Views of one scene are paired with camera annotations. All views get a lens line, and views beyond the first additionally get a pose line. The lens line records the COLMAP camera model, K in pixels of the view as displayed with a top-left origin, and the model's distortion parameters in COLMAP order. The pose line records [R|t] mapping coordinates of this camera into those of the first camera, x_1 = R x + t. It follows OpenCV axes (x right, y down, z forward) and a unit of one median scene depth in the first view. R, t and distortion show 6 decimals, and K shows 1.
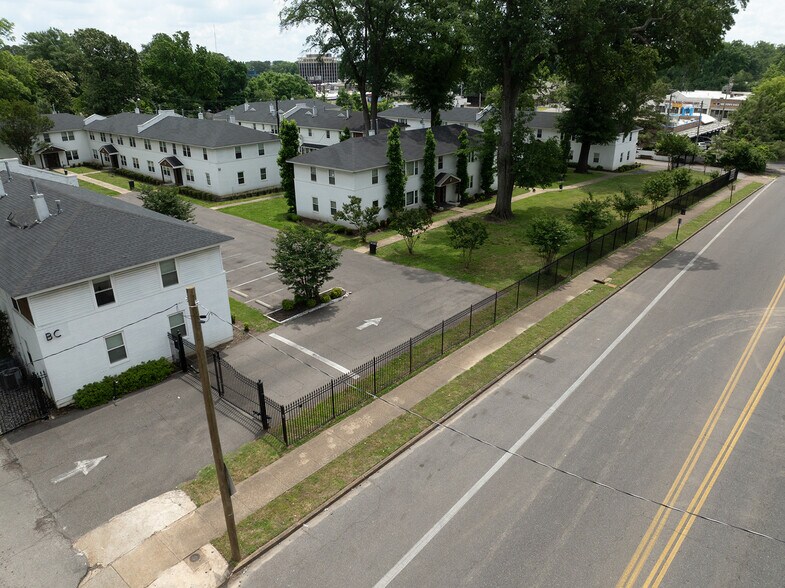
lens RADIAL K [[520.0, 0, 392.5], [0, 520.0, 294.0], [0, 0, 1]] dist [-0.089756, -0.000551]
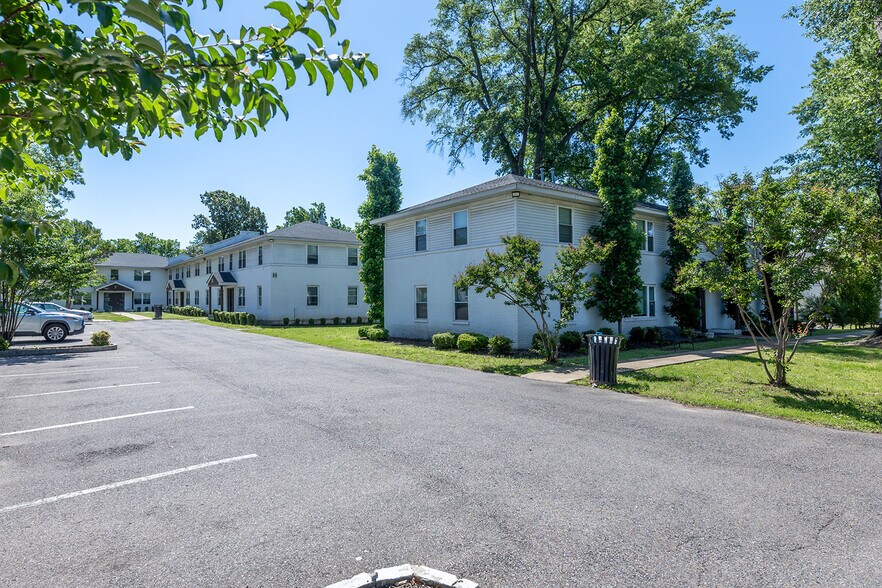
lens RADIAL K [[494.4, 0, 428.0], [0, 494.4, 291.3], [0, 0, 1]] dist [0.001000, -0.000284]
pose [[0.980207, -0.002401, -0.197963, -0.047518], [-0.078316, 0.913660, -0.398864, -0.011128], [0.181828, 0.406473, 0.895387, 0.488700]]
